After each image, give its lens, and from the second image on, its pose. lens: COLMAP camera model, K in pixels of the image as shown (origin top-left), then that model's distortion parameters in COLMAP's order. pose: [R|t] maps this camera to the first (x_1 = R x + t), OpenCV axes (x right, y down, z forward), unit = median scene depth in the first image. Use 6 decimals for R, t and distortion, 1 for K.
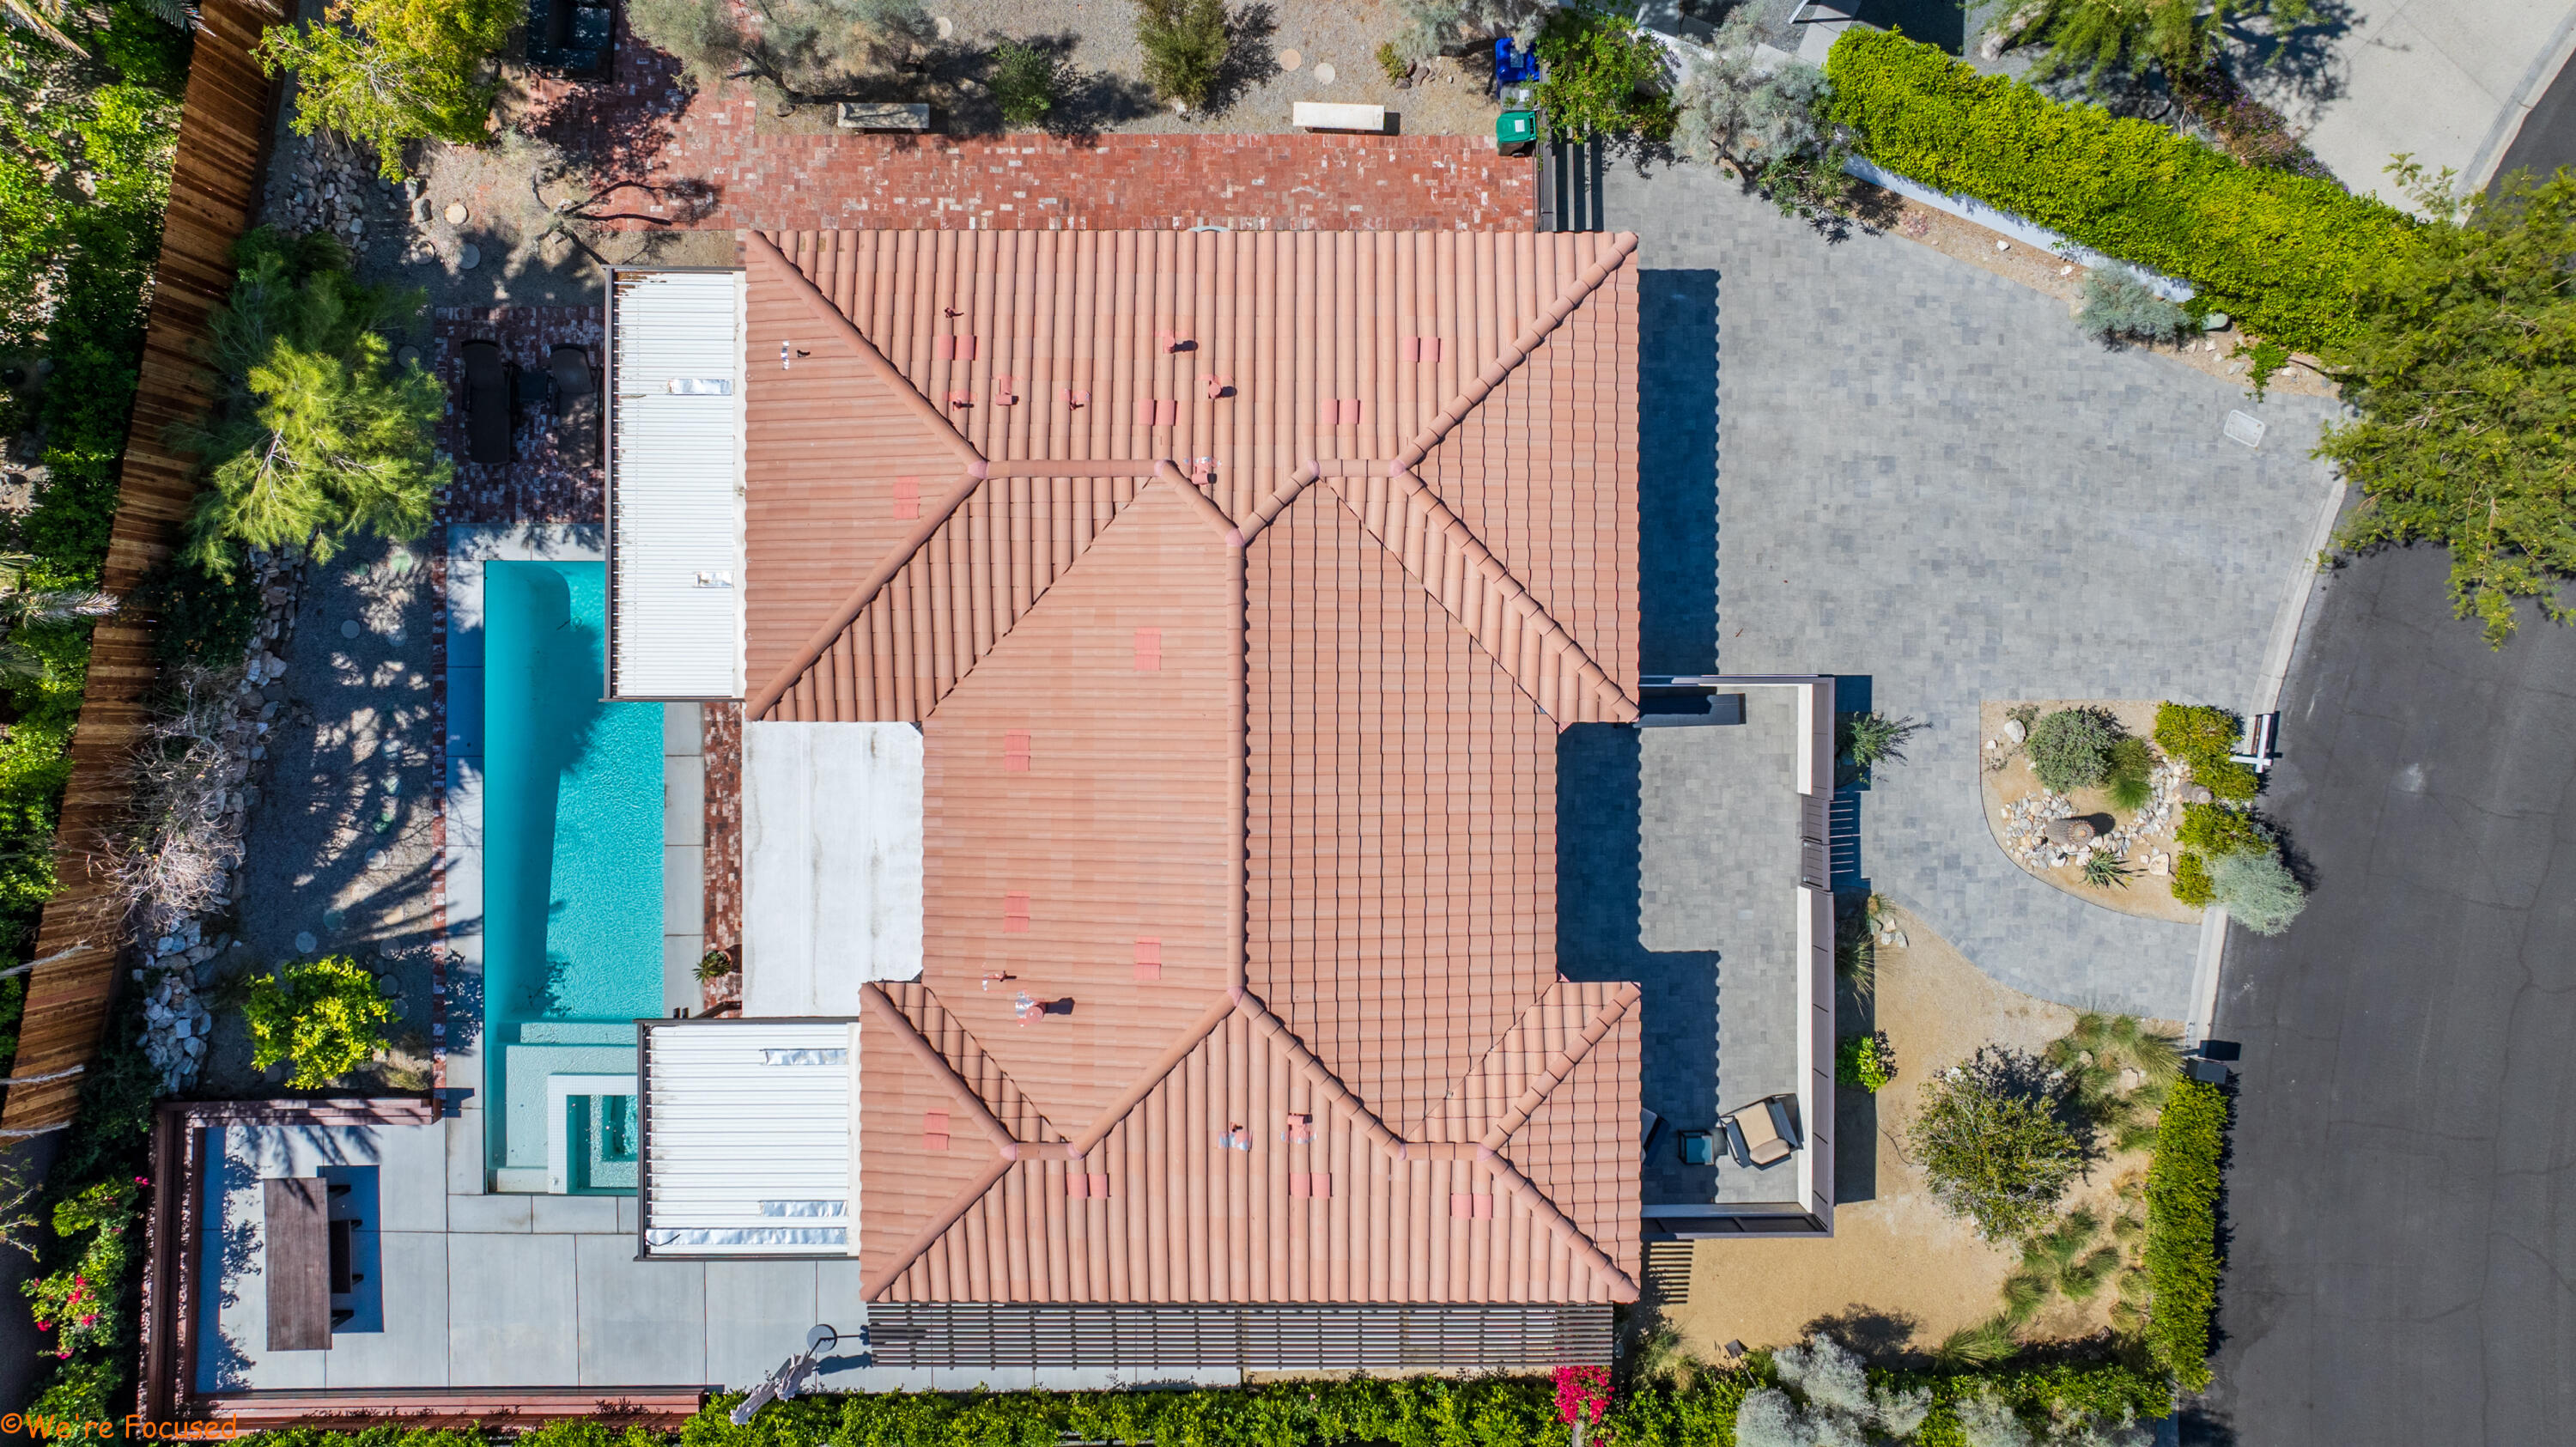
lens RADIAL K [[1798.0, 0, 1280.7], [0, 1798.0, 741.8], [0, 0, 1]] dist [-0.033286, 0.032552]
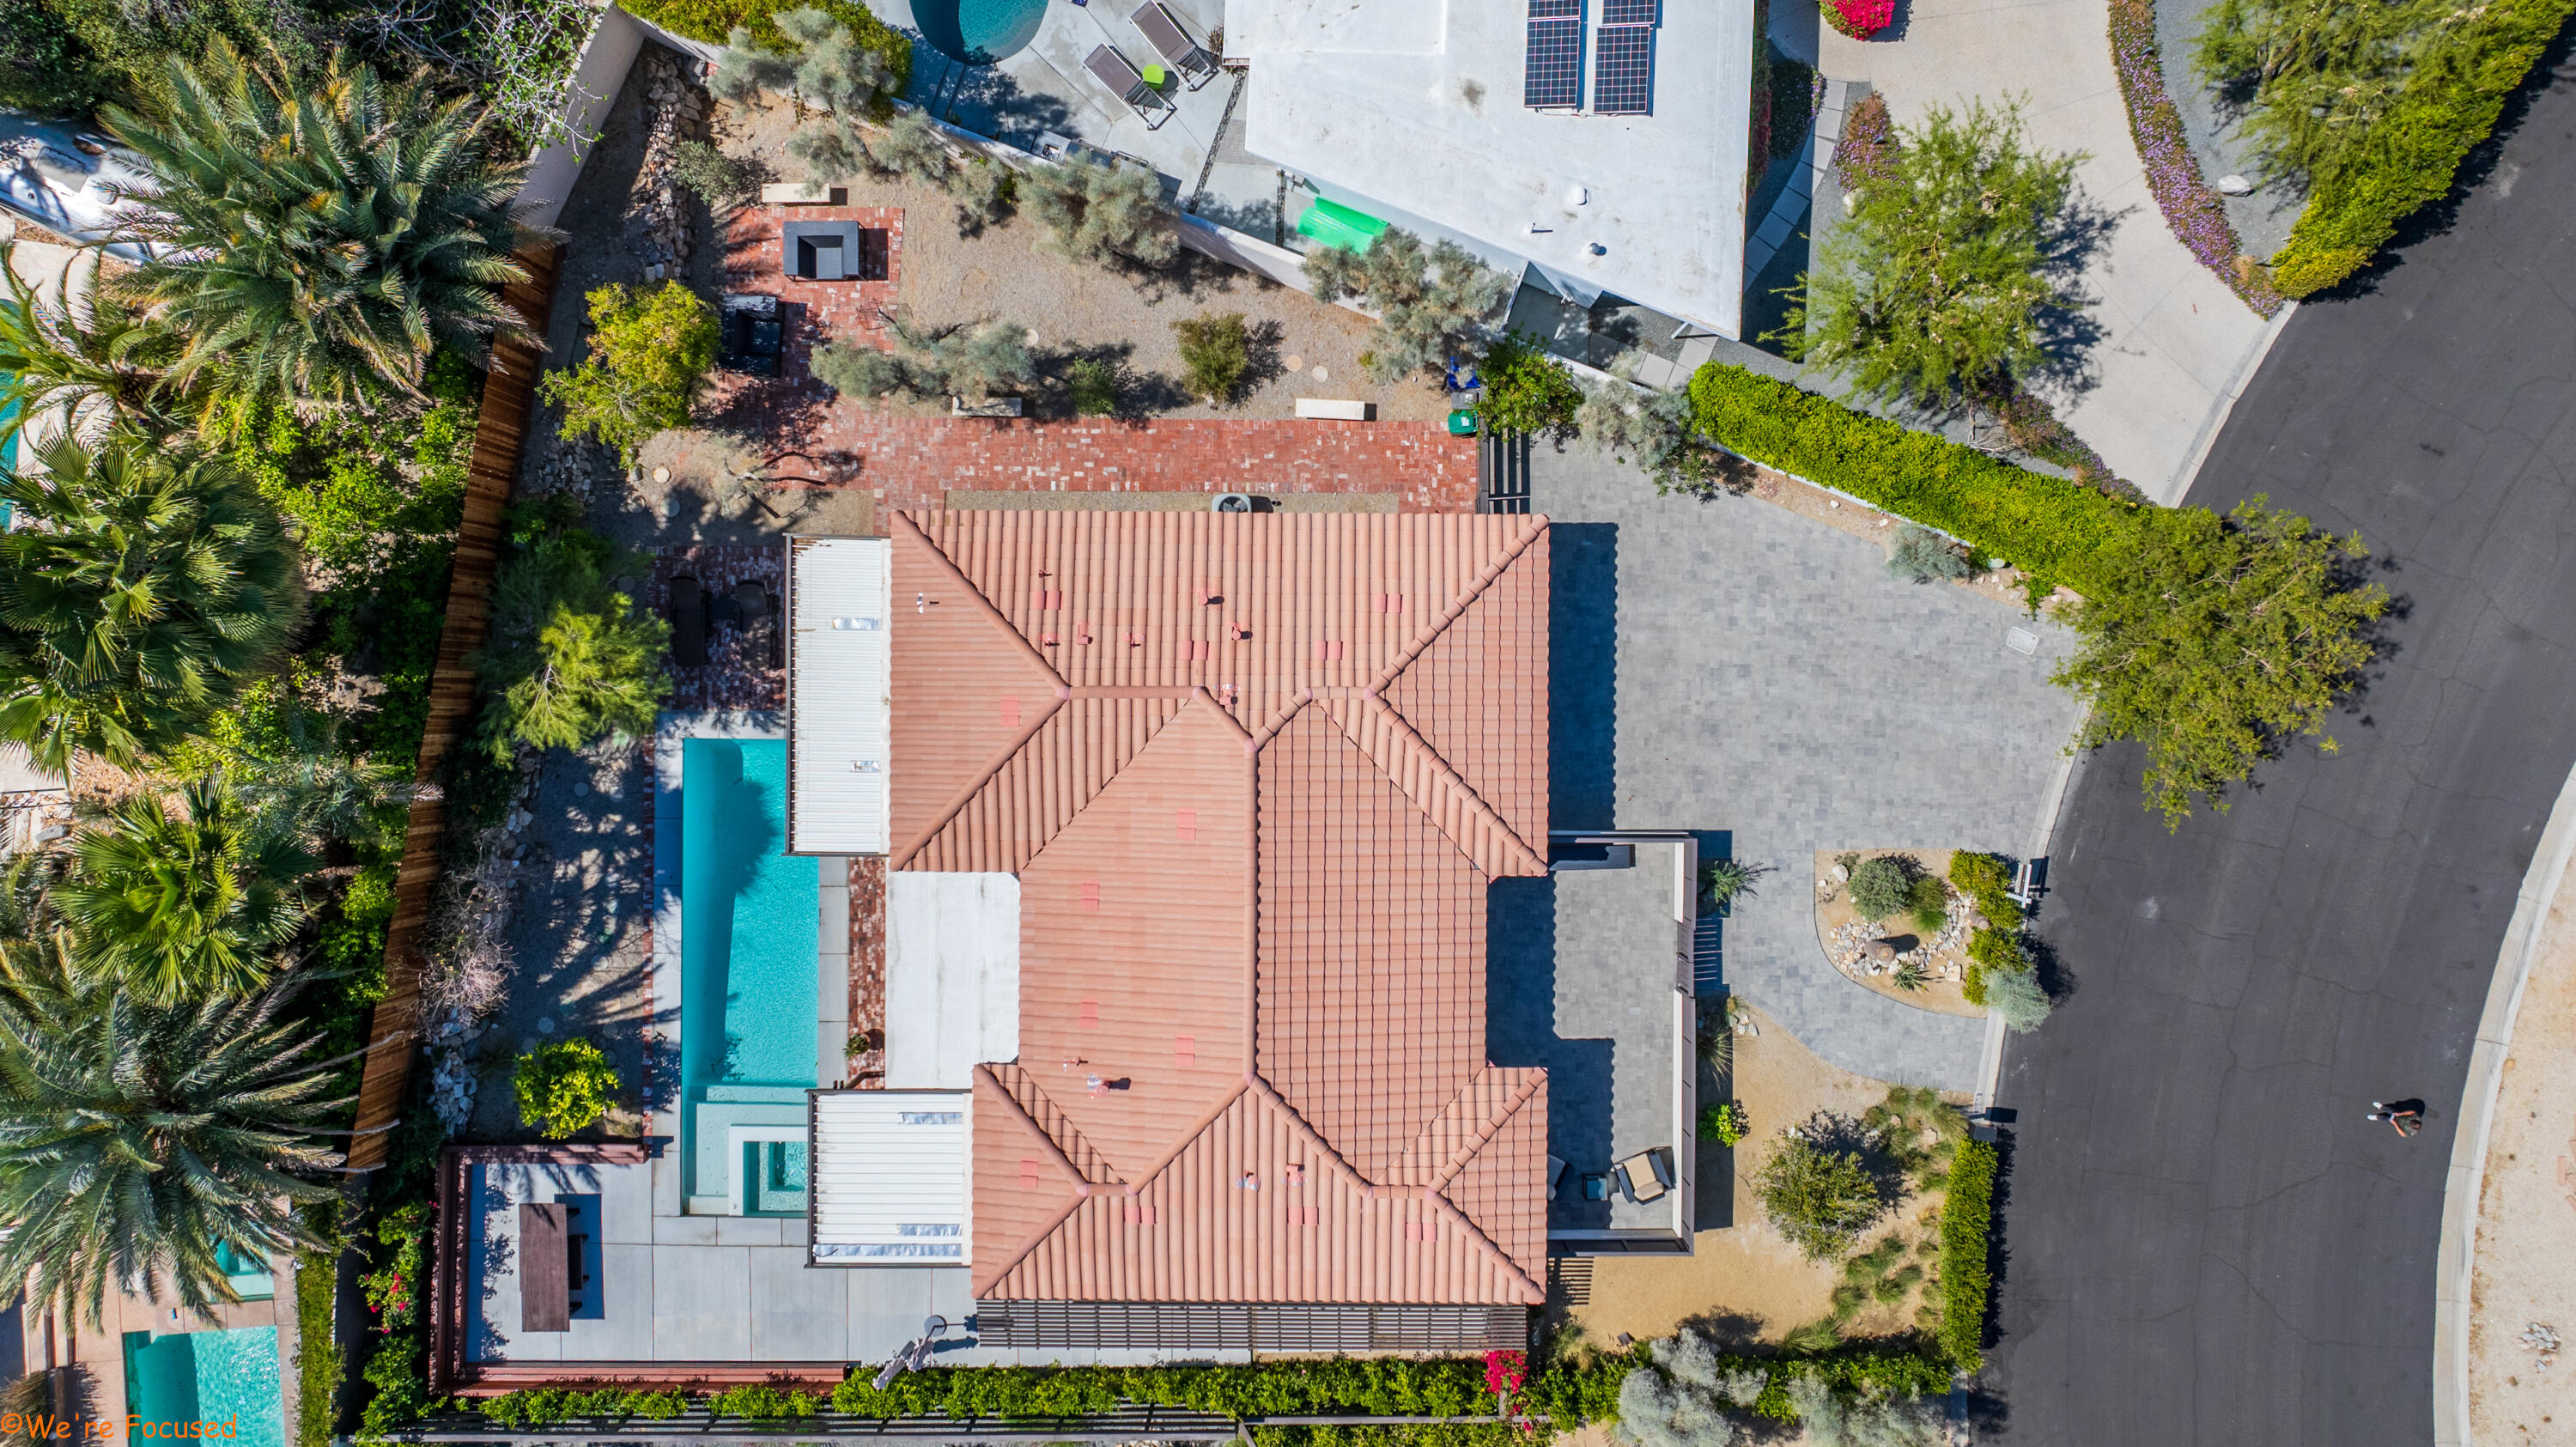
lens RADIAL K [[1798.0, 0, 1278.4], [0, 1798.0, 748.2], [0, 0, 1]] dist [-0.033286, 0.032552]
pose [[0.999967, 0.005834, -0.005686, 0.003176], [-0.005806, 0.999971, 0.005009, -0.103692], [0.005715, -0.004976, 0.999971, -0.326126]]
